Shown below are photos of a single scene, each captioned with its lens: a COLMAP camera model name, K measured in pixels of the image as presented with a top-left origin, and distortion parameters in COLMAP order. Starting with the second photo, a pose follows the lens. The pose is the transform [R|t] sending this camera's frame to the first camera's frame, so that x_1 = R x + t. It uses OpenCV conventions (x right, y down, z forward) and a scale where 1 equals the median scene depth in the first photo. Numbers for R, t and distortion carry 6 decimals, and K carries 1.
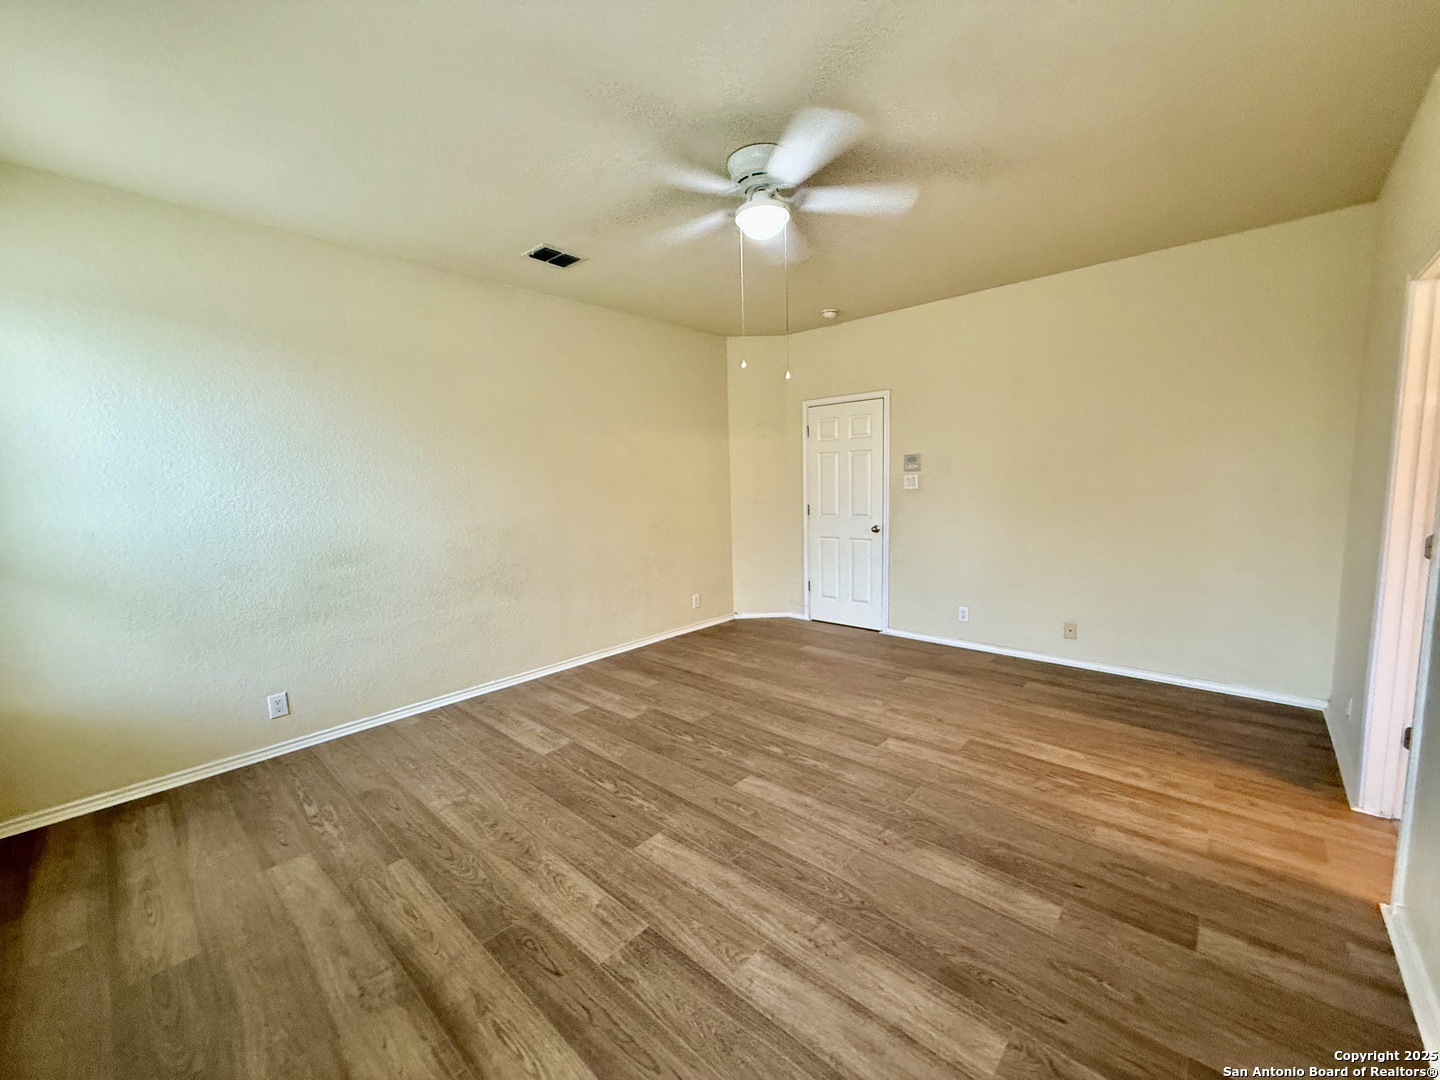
lens RADIAL K [[571.3, 0, 730.5], [0, 571.3, 529.2], [0, 0, 1]] dist [-0.002262, 0.000485]
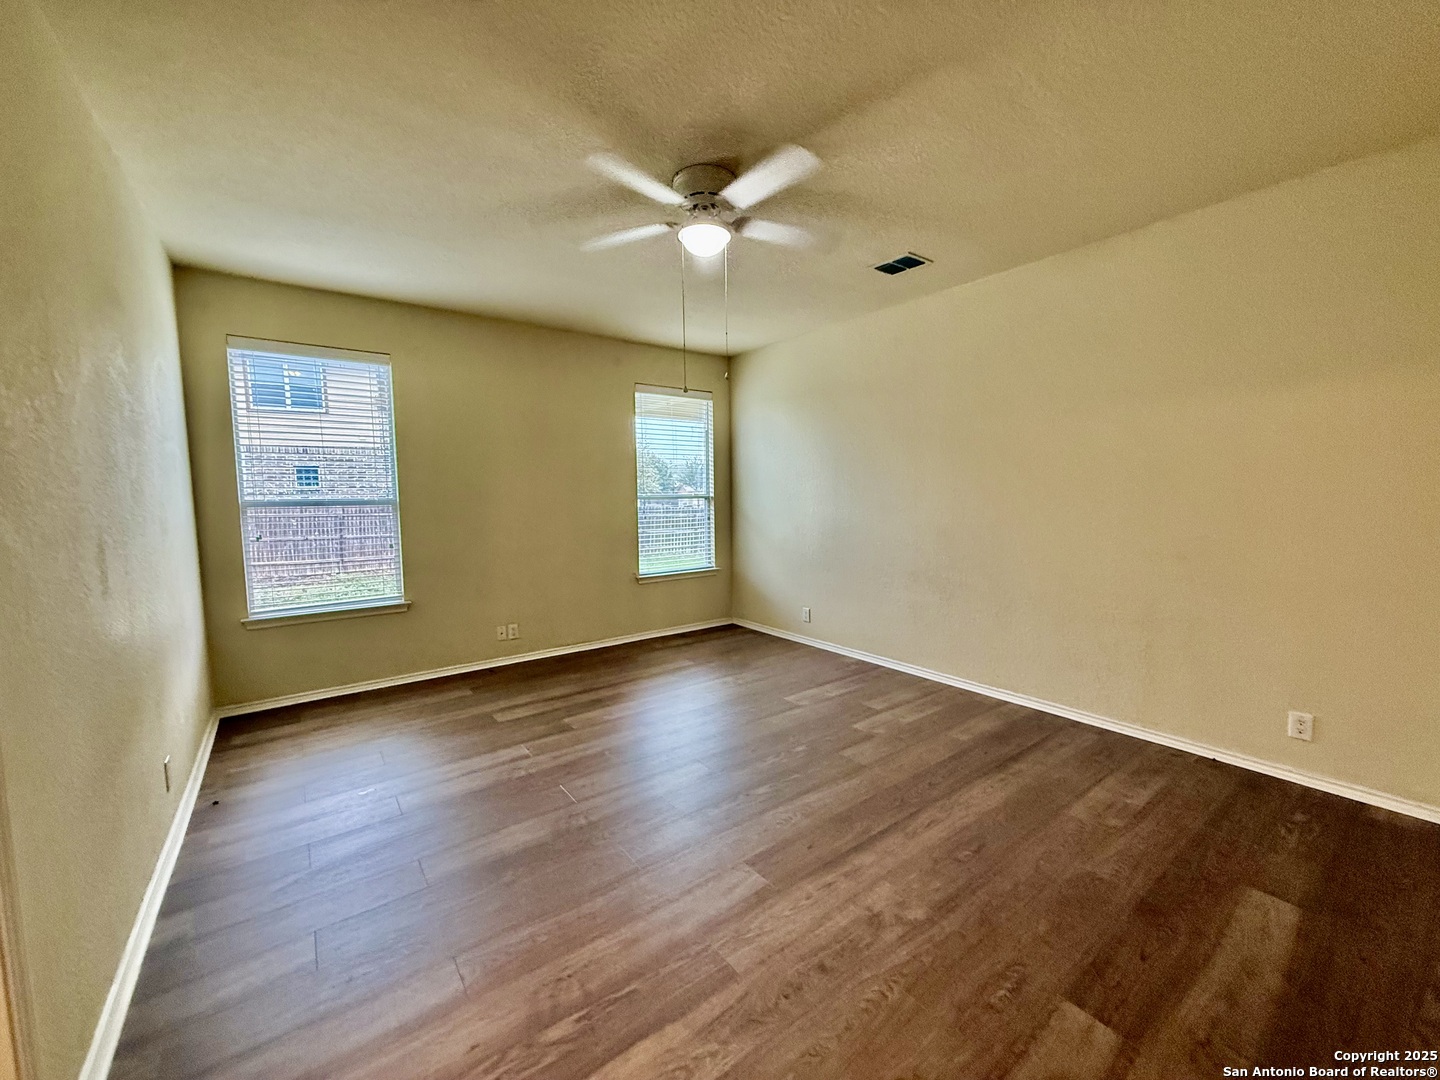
lens RADIAL K [[571.3, 0, 711.5], [0, 571.3, 535.7], [0, 0, 1]] dist [-0.002262, 0.000485]
pose [[-0.202143, 0.105705, -0.973635, 0.804699], [-0.068002, 0.990244, 0.121627, -0.100947], [0.976992, 0.090795, -0.192982, 0.918419]]
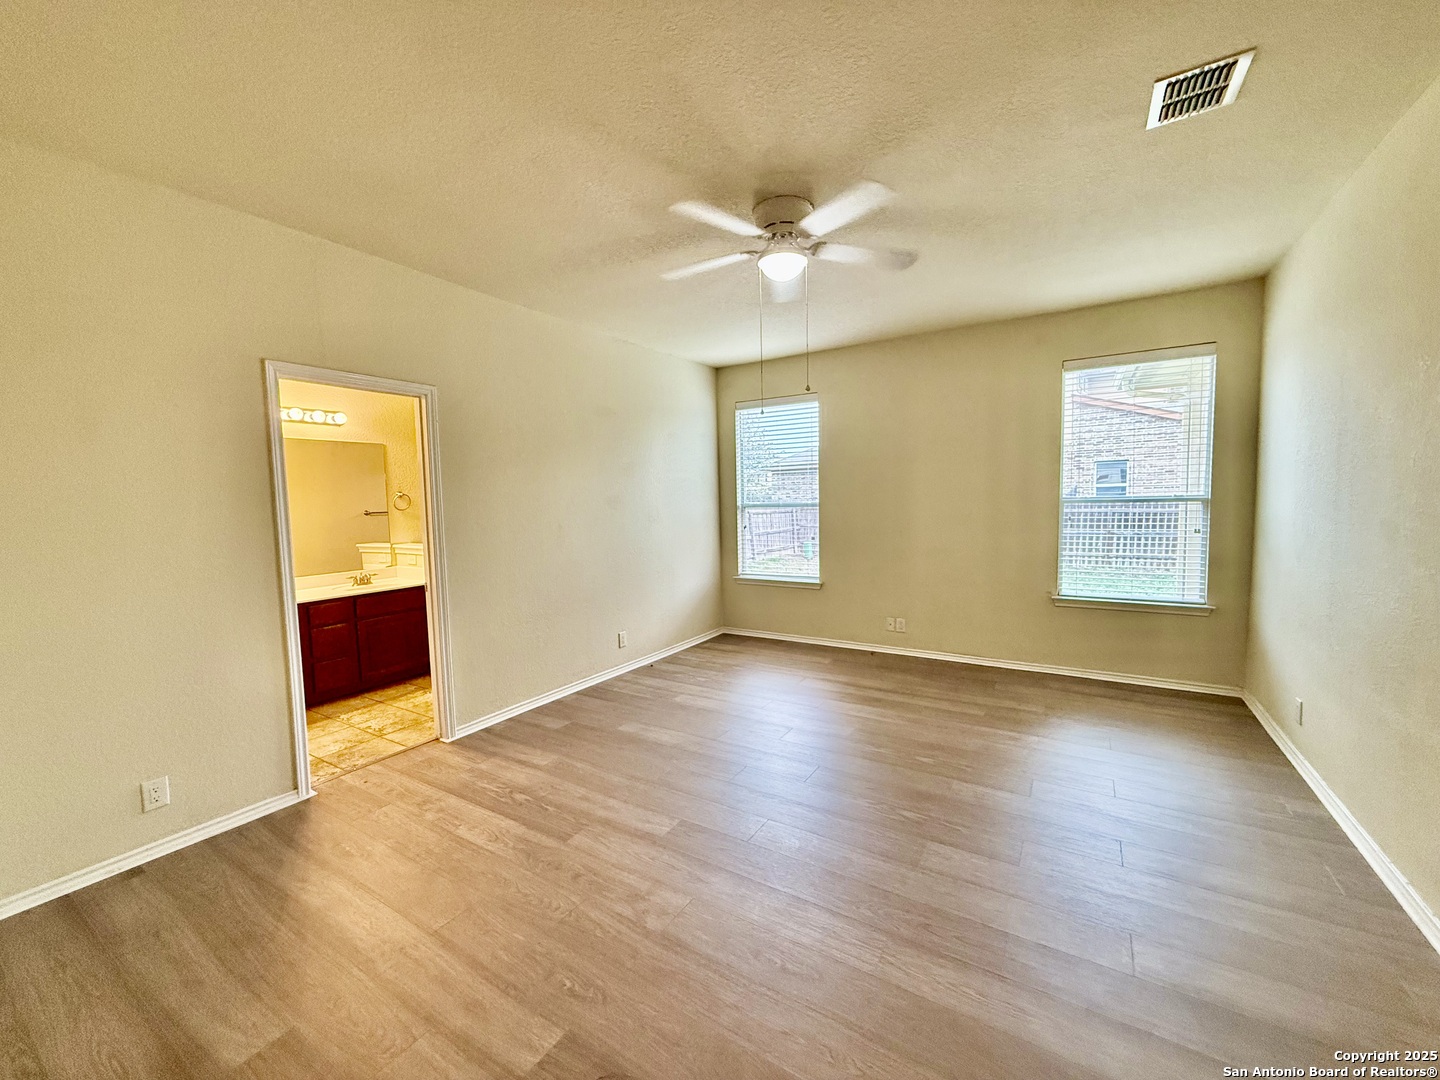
lens RADIAL K [[571.3, 0, 725.2], [0, 571.3, 542.2], [0, 0, 1]] dist [-0.002262, 0.000485]
pose [[-0.984502, 0.061915, -0.164078, 0.266707], [0.034309, 0.985524, 0.166029, -0.147972], [0.171982, 0.157826, -0.972375, 1.539676]]
